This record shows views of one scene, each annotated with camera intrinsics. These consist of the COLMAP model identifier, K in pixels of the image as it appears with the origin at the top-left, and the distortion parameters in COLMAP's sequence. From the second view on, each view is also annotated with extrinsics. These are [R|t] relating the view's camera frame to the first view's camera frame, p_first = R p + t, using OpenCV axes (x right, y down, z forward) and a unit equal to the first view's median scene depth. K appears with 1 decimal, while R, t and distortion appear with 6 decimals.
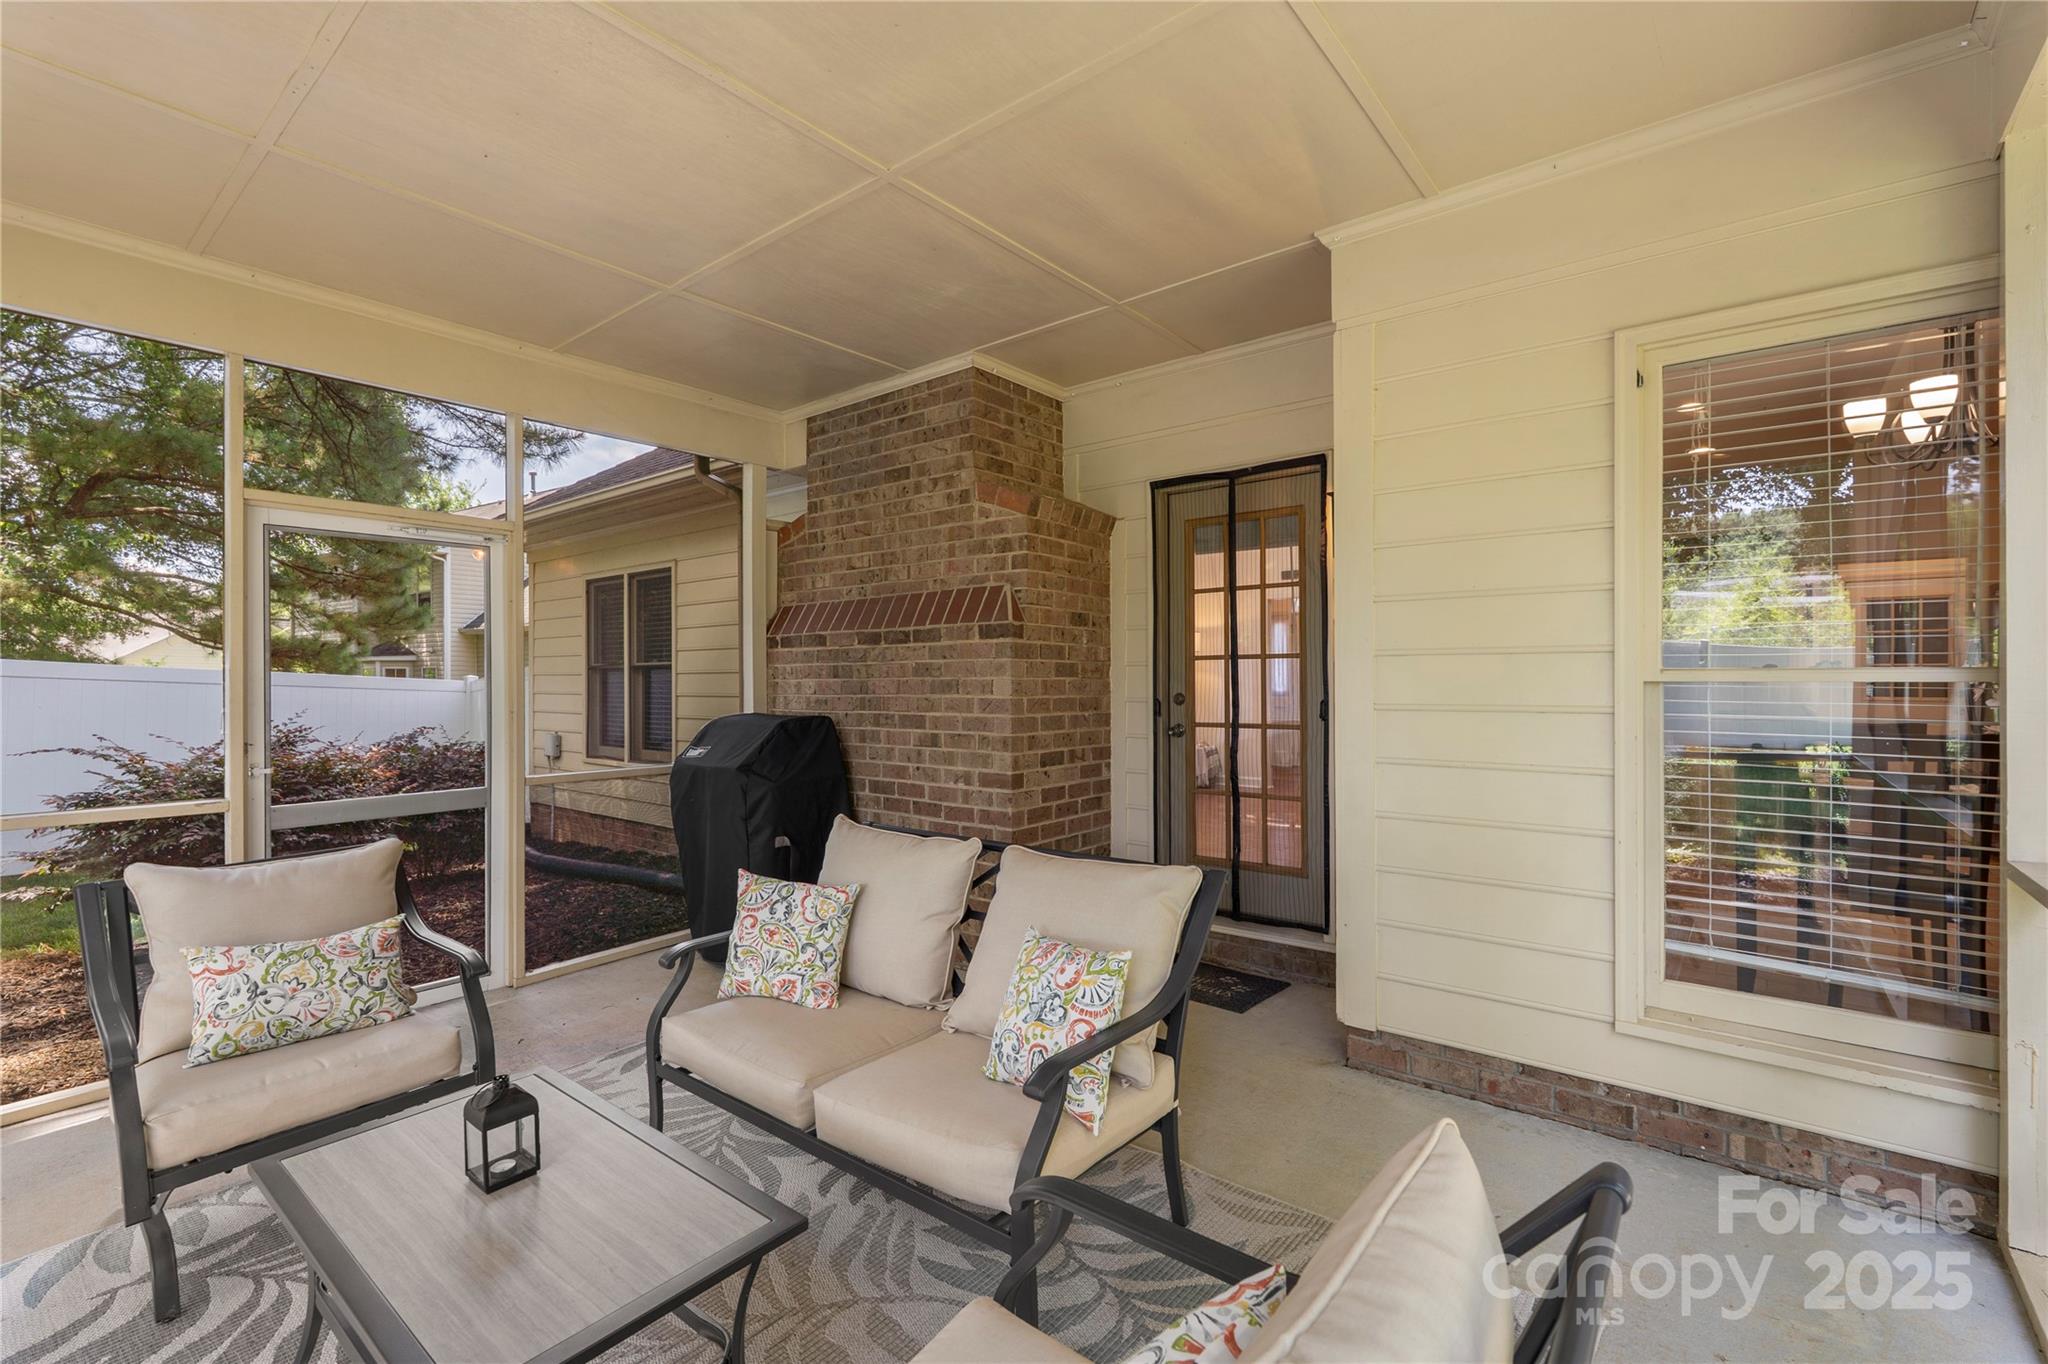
lens RADIAL K [[899.3, 0, 1029.5], [0, 899.3, 678.4], [0, 0, 1]] dist [-0.000522, 0.000022]
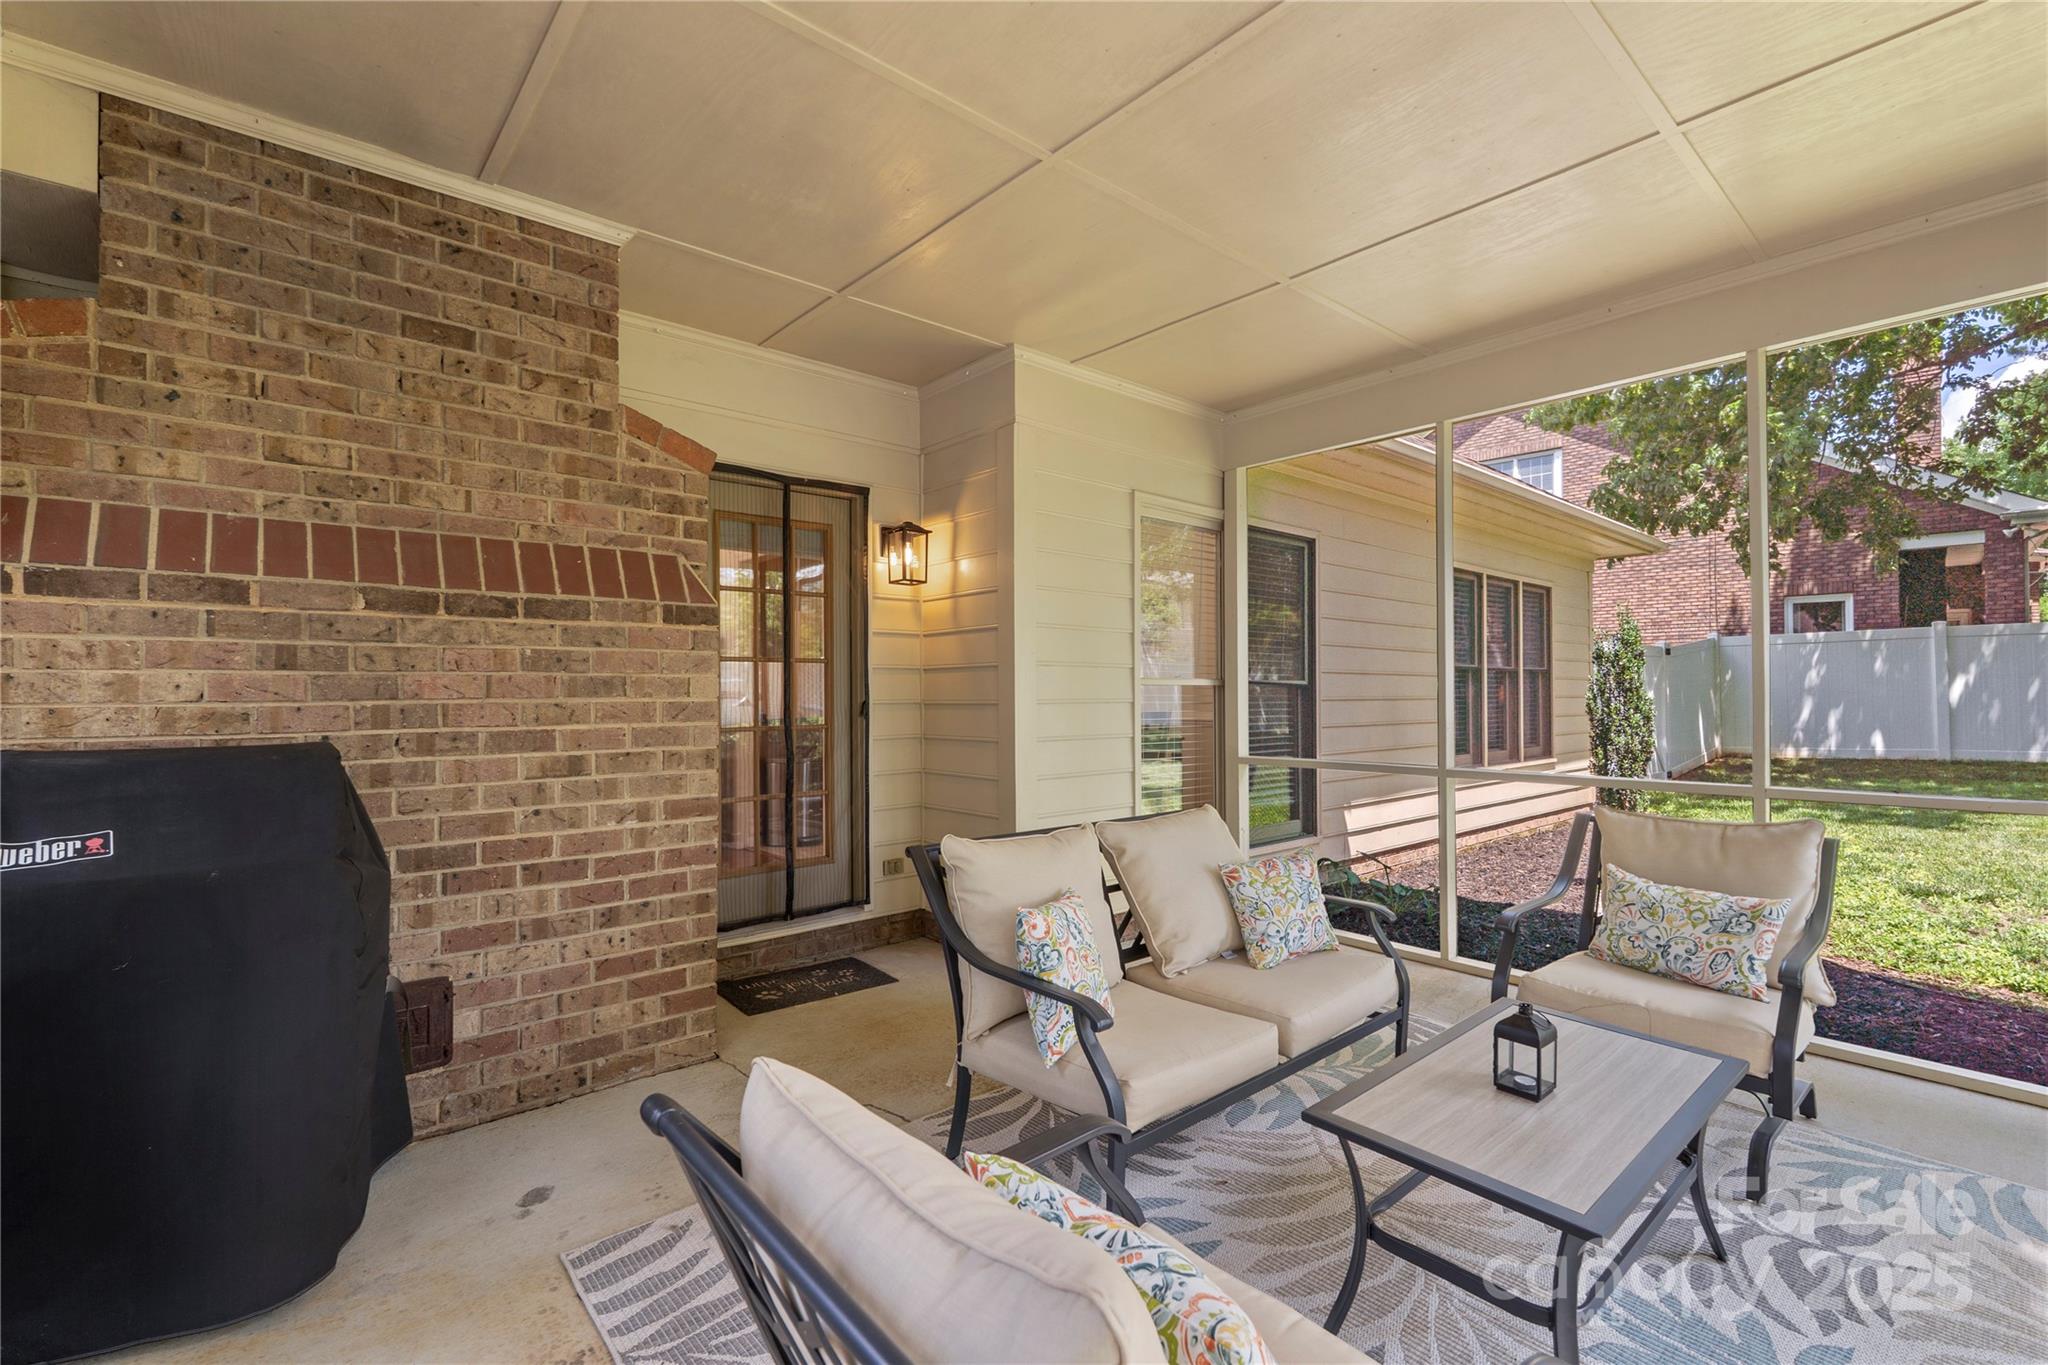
lens RADIAL K [[899.3, 0, 1027.0], [0, 899.3, 680.5], [0, 0, 1]] dist [-0.000522, 0.000022]
pose [[0.179498, 0.015412, 0.983638, -0.710329], [-0.001049, 0.999880, -0.015475, 0.014710], [-0.983758, 0.001746, 0.179493, 0.544388]]
